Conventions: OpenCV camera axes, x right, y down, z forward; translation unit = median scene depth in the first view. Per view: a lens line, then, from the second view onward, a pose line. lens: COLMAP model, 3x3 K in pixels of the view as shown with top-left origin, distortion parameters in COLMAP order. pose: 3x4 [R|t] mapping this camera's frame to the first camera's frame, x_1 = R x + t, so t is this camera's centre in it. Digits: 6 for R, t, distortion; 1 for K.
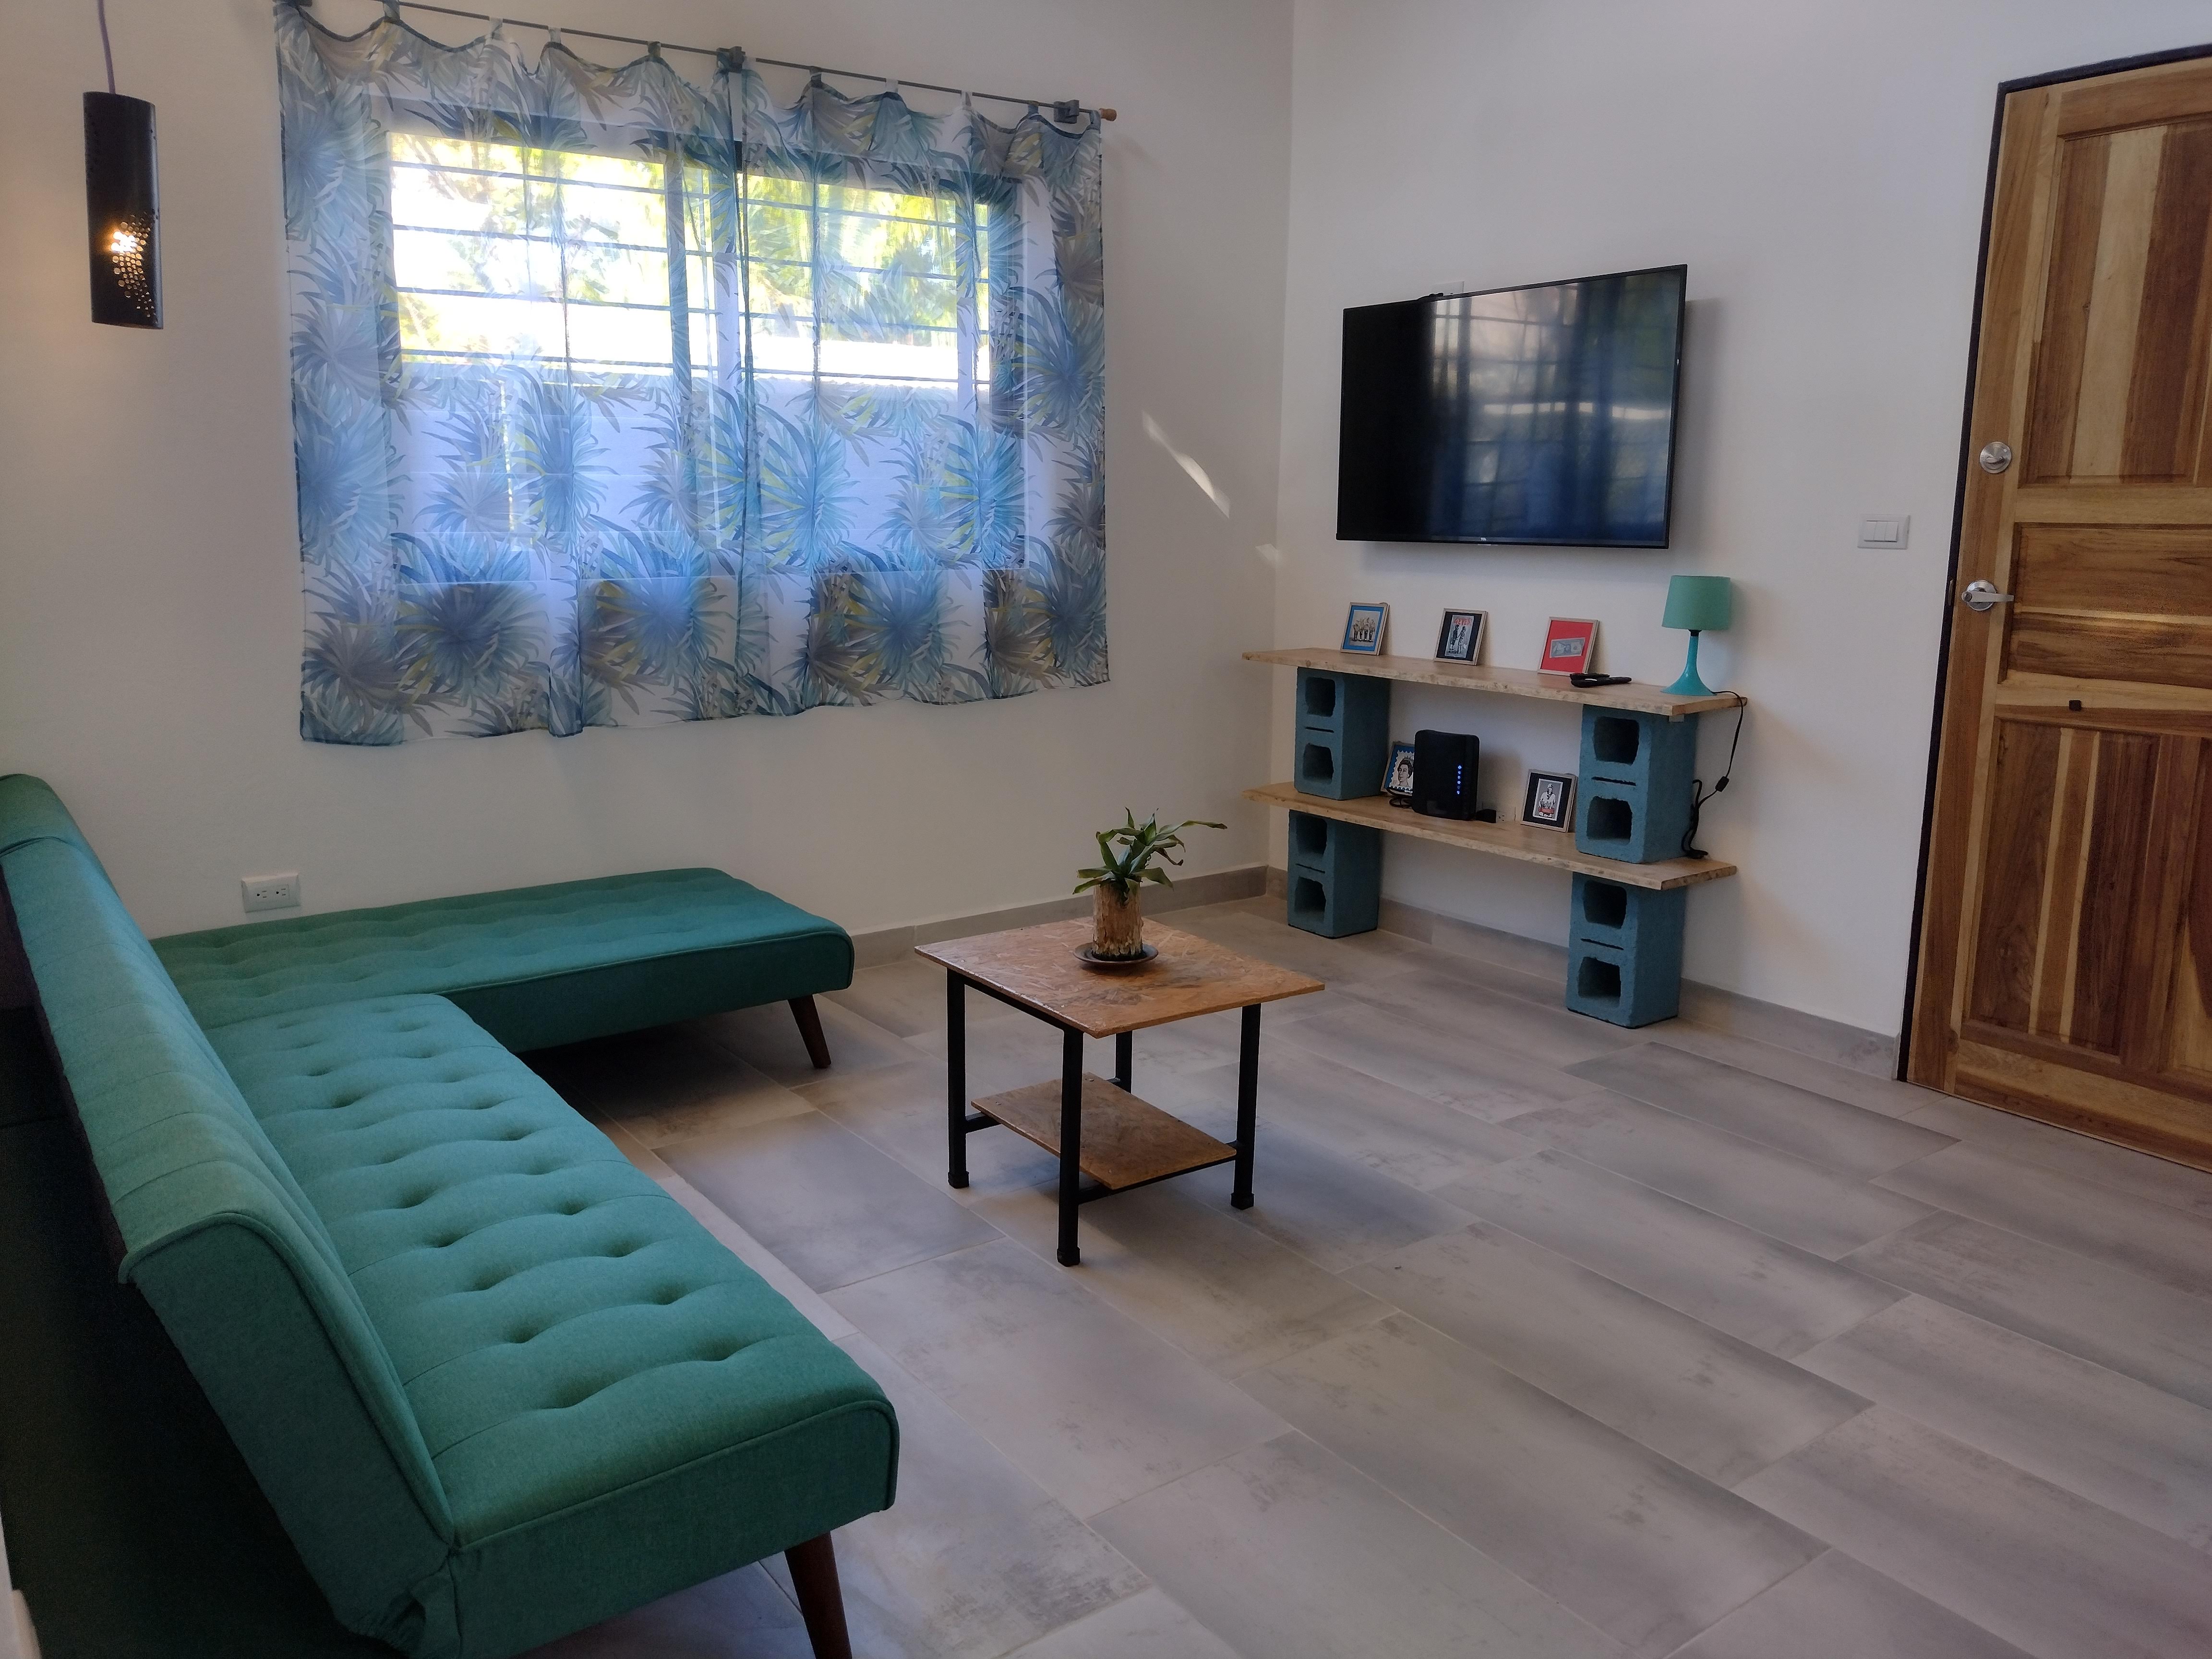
lens RADIAL K [[1679.3, 0, 1104.7], [0, 1679.3, 825.4], [0, 0, 1]] dist [0.040619, -0.047795]
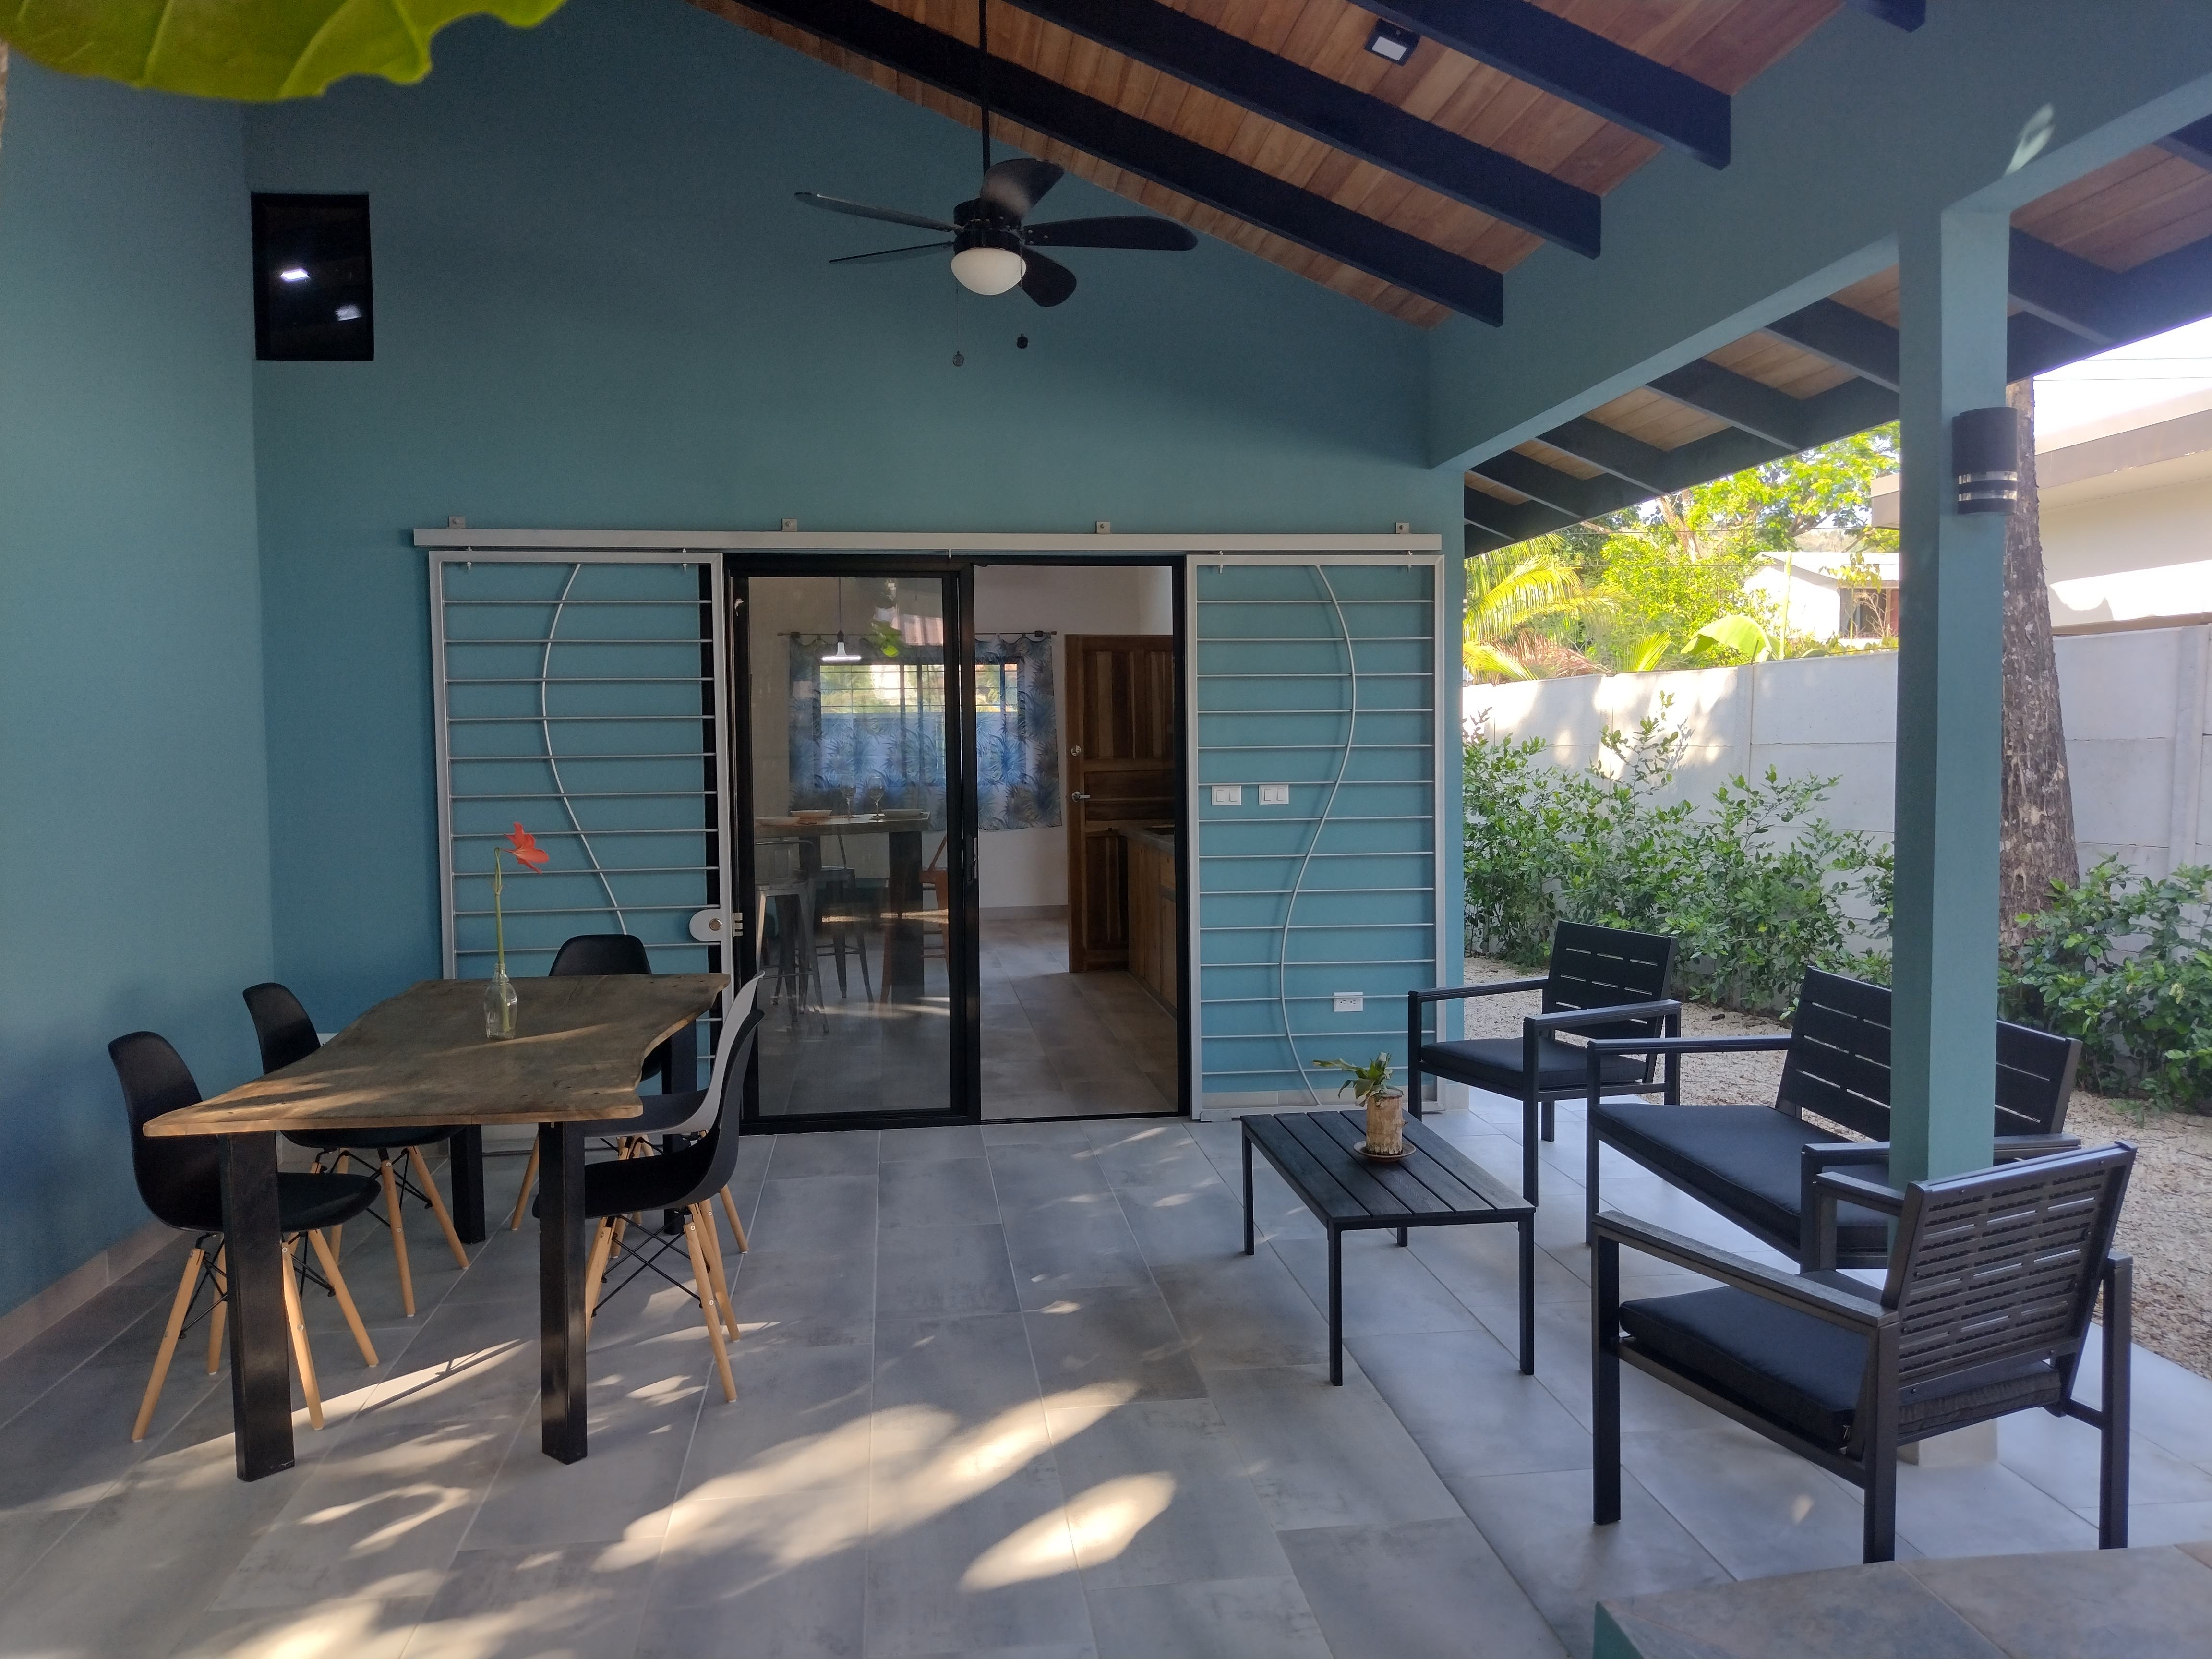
lens RADIAL K [[1679.3, 0, 1114.9], [0, 1679.3, 820.4], [0, 0, 1]] dist [0.040619, -0.047795]
pose [[0.696860, 0.018794, -0.716961, 2.506922], [-0.118786, 0.988875, -0.089533, 0.162844], [0.707302, 0.147557, 0.691340, -0.977998]]
